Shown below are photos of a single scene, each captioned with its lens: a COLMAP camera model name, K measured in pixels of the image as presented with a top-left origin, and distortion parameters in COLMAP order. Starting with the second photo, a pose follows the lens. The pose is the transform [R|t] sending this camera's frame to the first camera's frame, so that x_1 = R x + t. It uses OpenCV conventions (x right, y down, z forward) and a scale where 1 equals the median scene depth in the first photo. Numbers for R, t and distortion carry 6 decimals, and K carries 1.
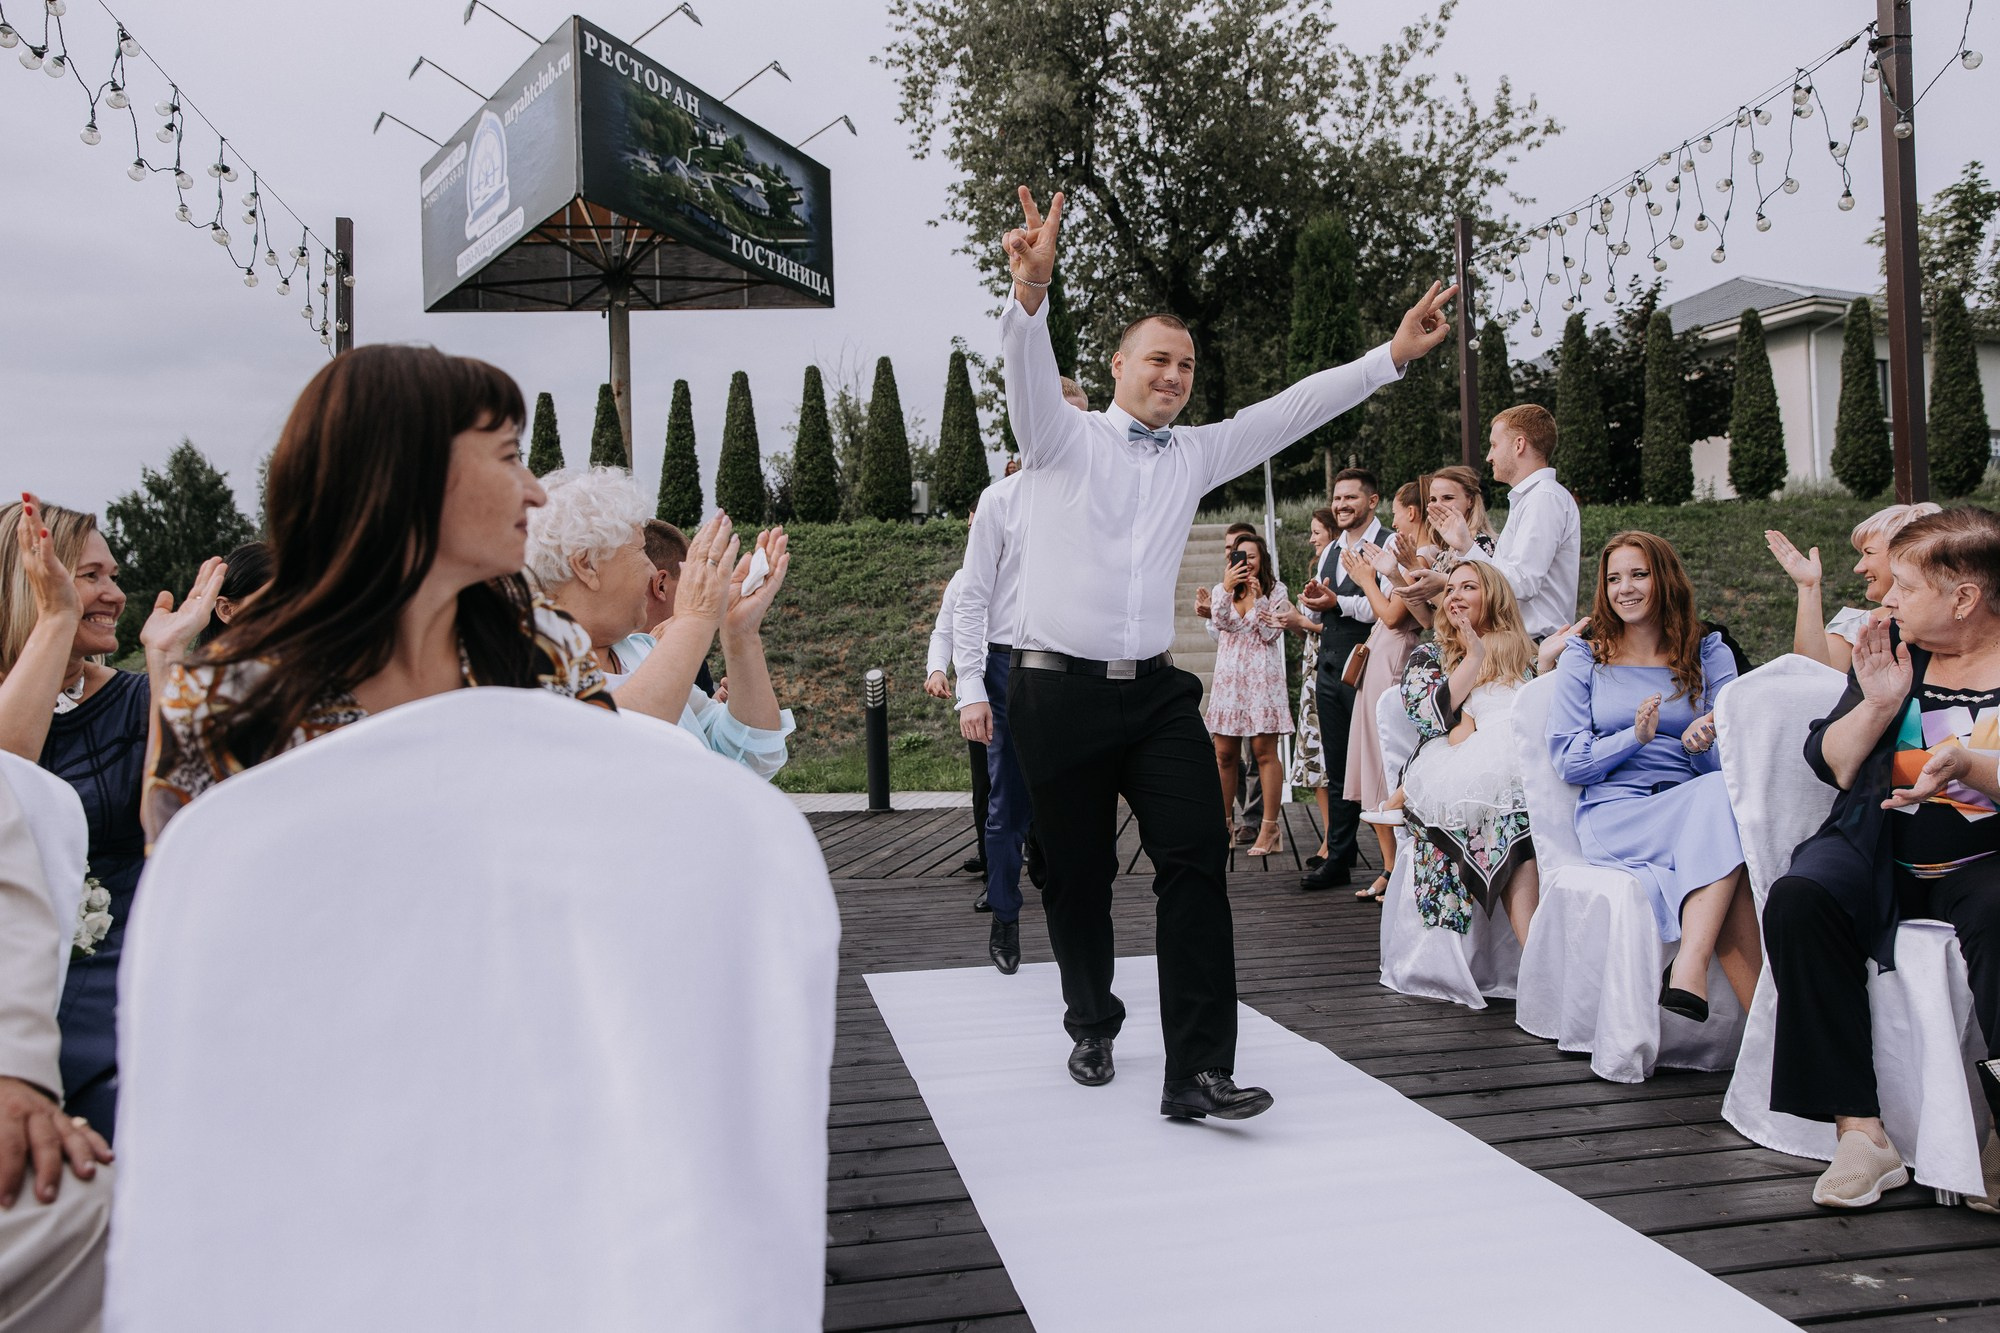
lens RADIAL K [[1502.5, 0, 1000.0], [0, 1502.5, 666.5], [0, 0, 1]] dist [-0.007435, 0.004738]
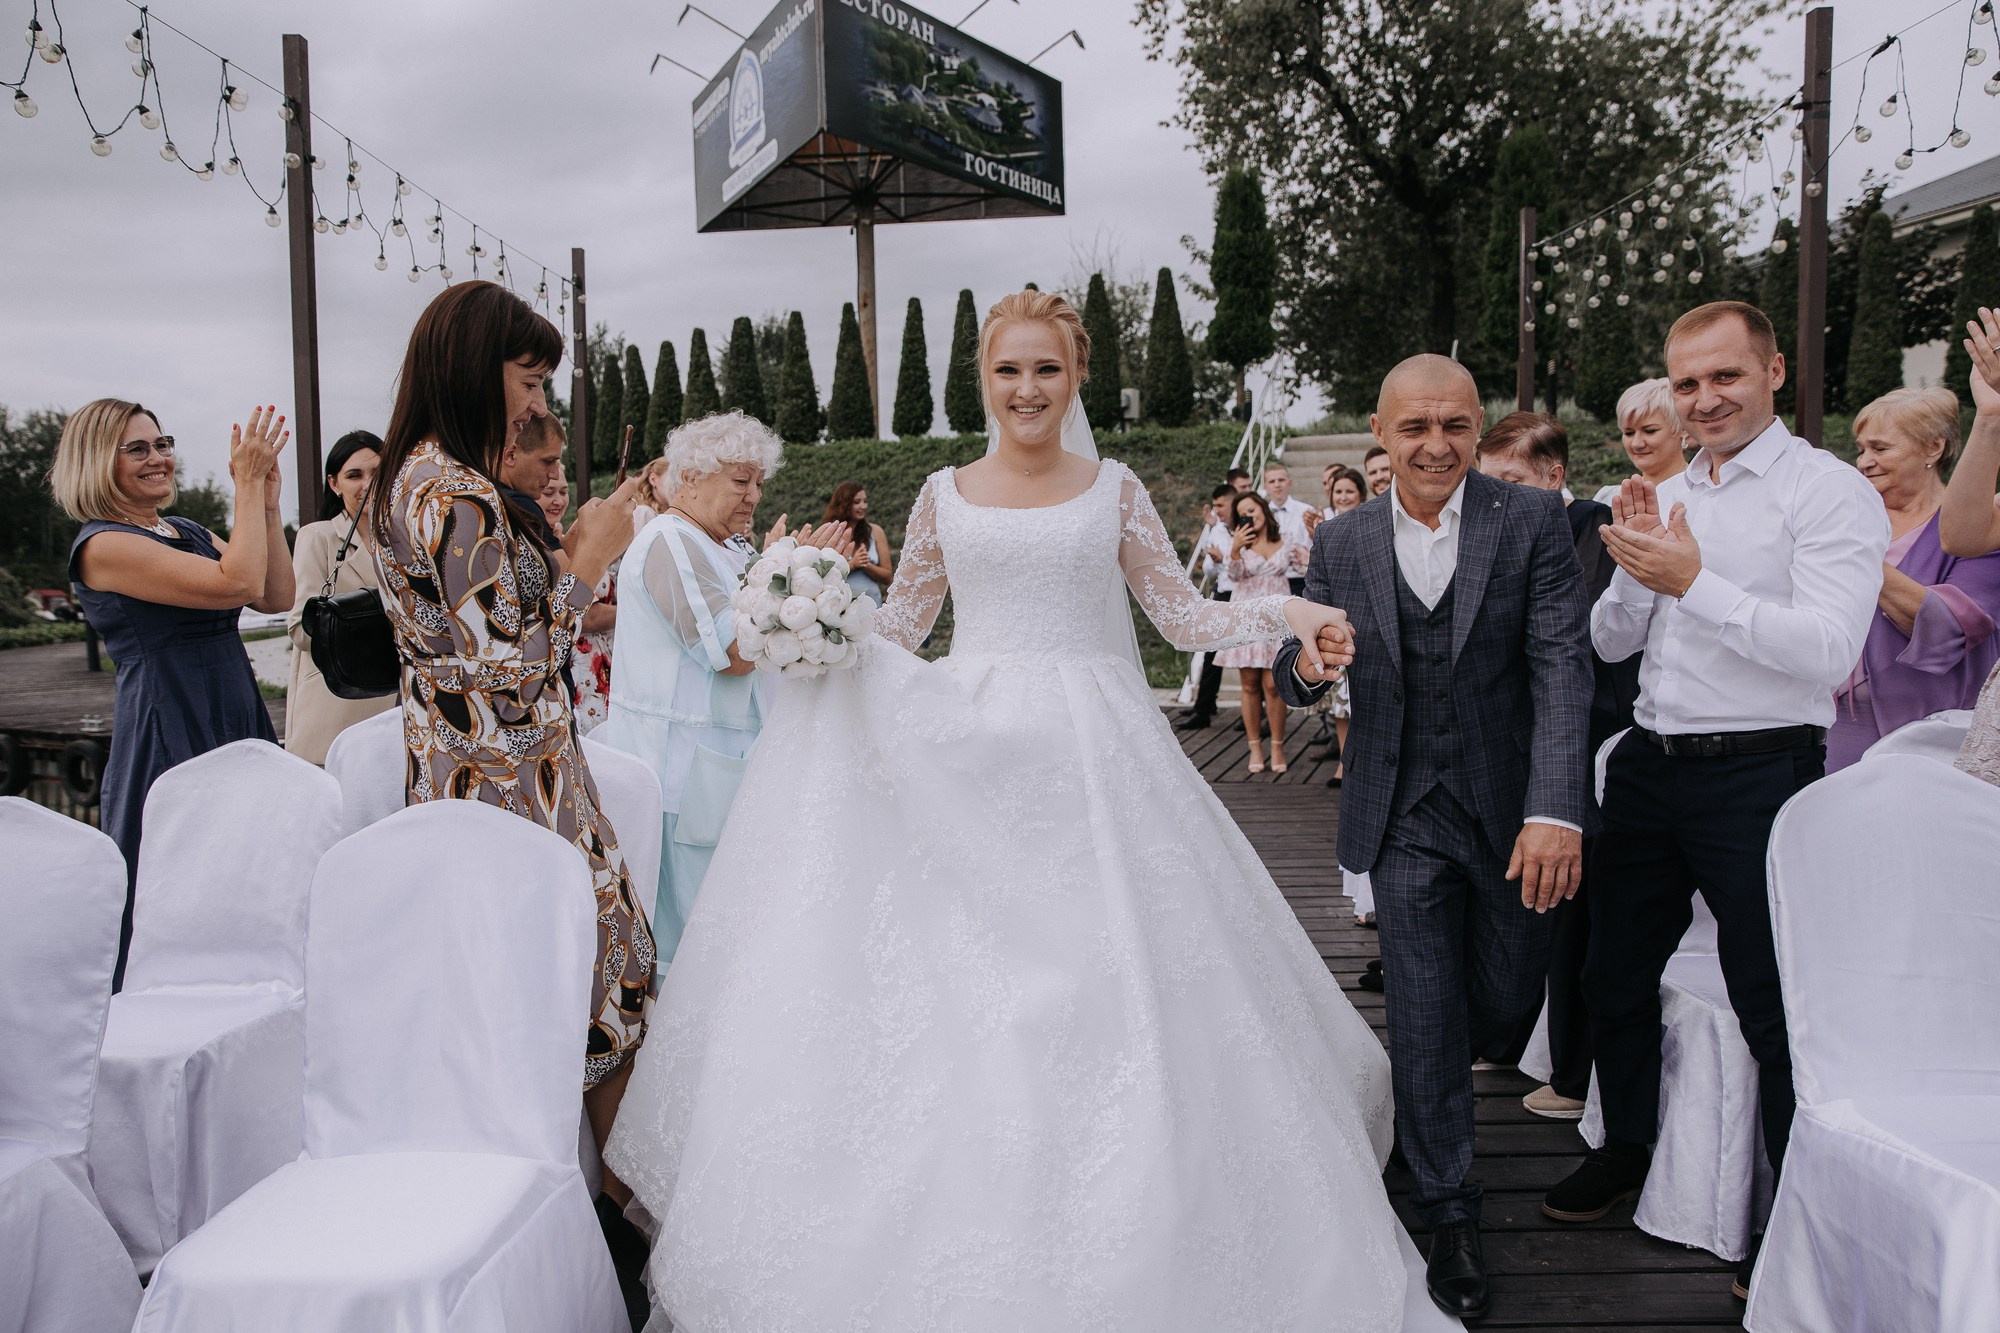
lens RADIAL K [[1470.3, 0, 1000.0], [0, 1470.3, 666.5], [0, 0, 1]] dist [-0.026063, 0.082345]
pose [[0.982831, 0.025755, -0.182701, 0.050043], [-0.008530, 0.995493, 0.094449, -0.023235], [0.184311, -0.091269, 0.978621, -0.060168]]
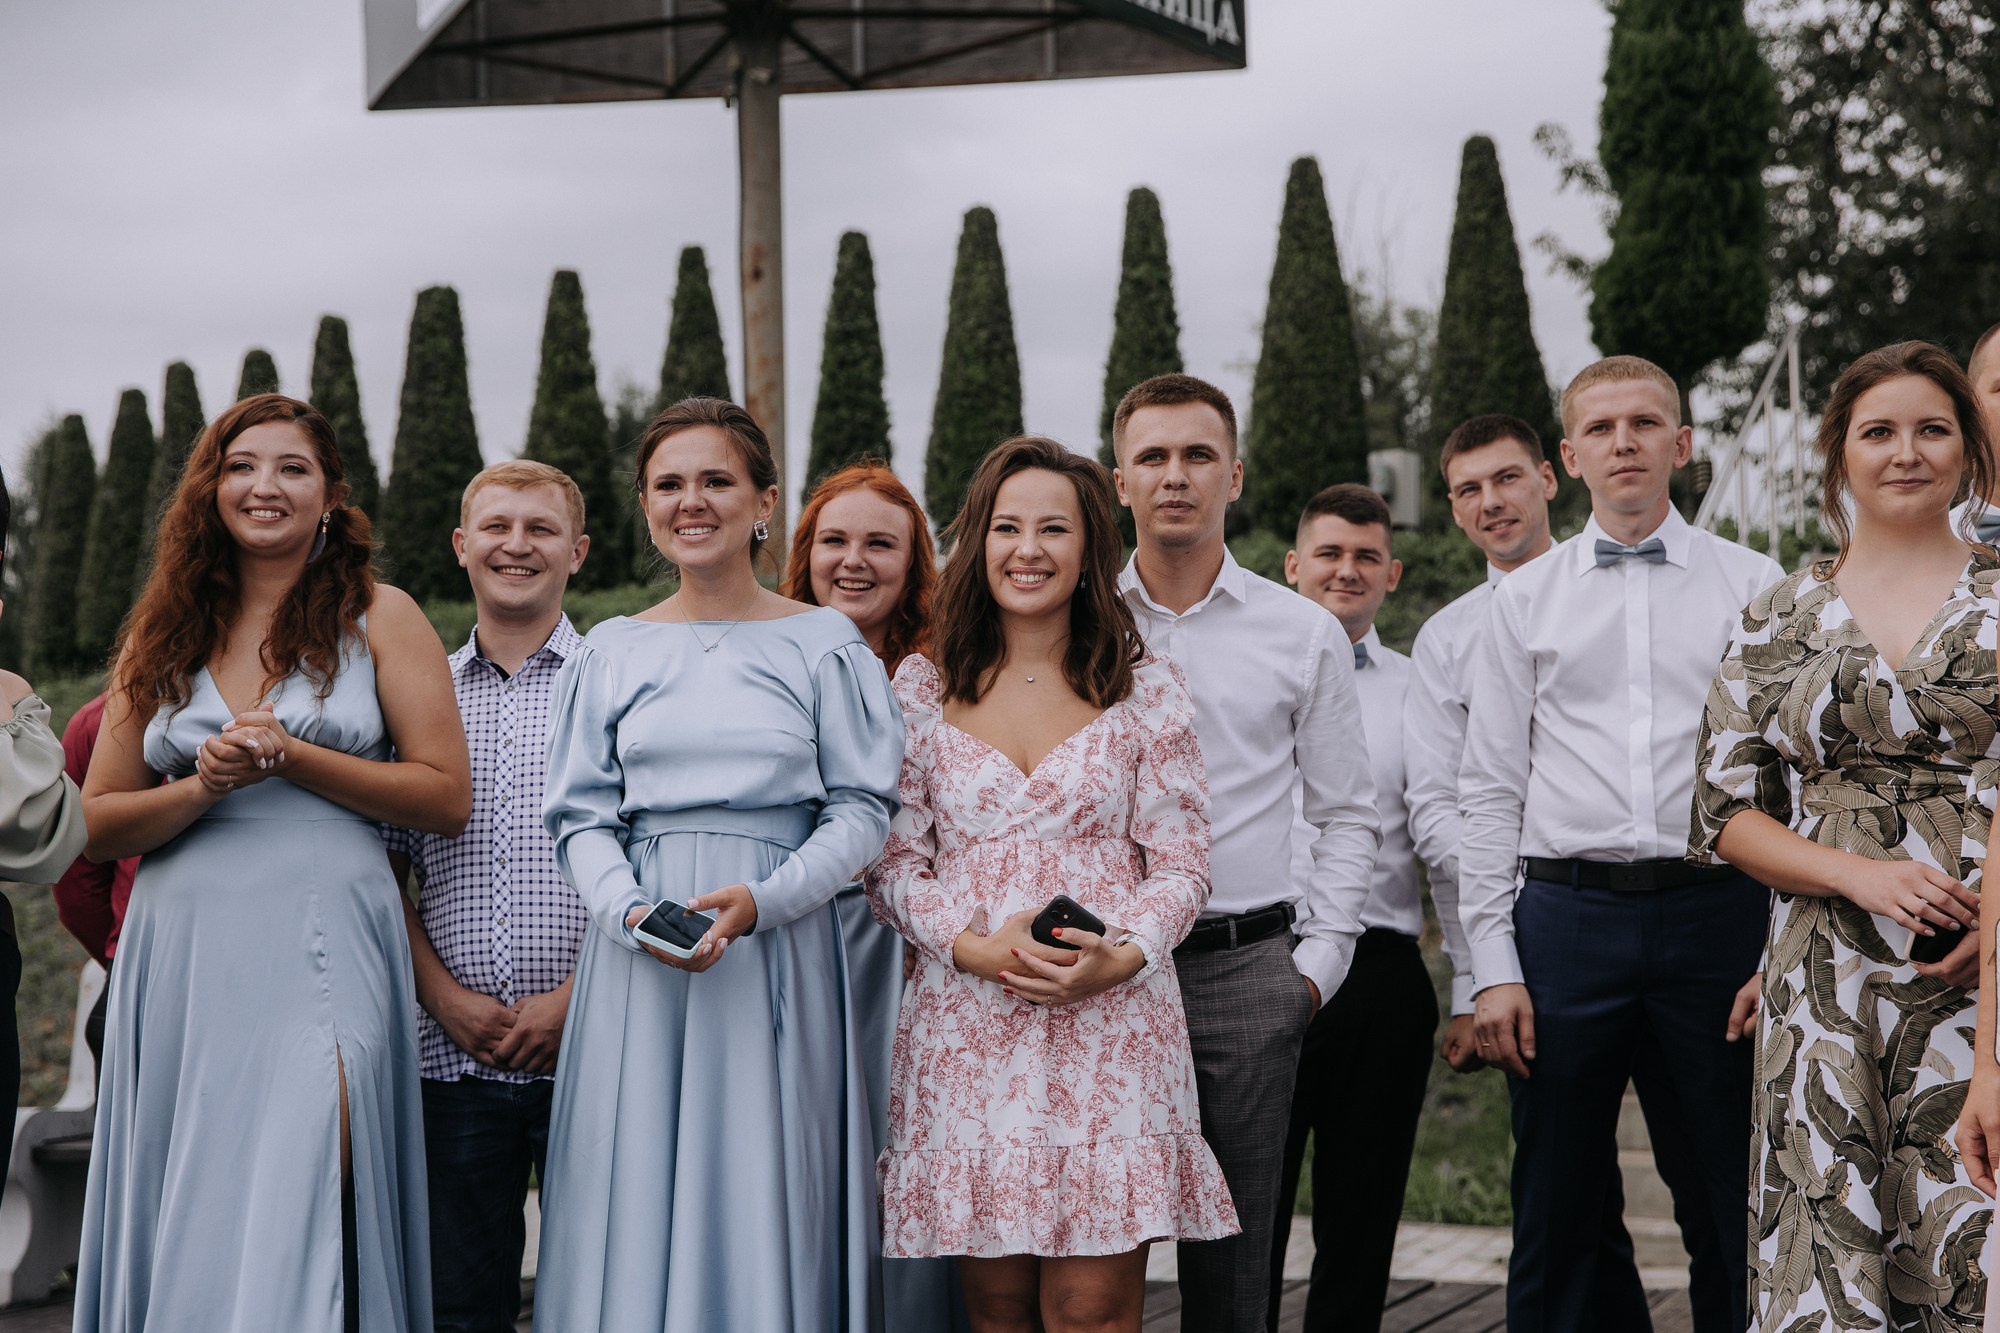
lens RADIAL K [[3149.5, 0, 1000.0], [0, 3149.5, 666.5], [0, 0, 1]] dist [0.176989, -0.151904]
pose [[0.971248, -0.001405, -0.238068, 0.047913], [-0.014990, 0.997638, -0.067041, -0.001650], [0.237599, 0.068682, 0.968932, 0.115102]]
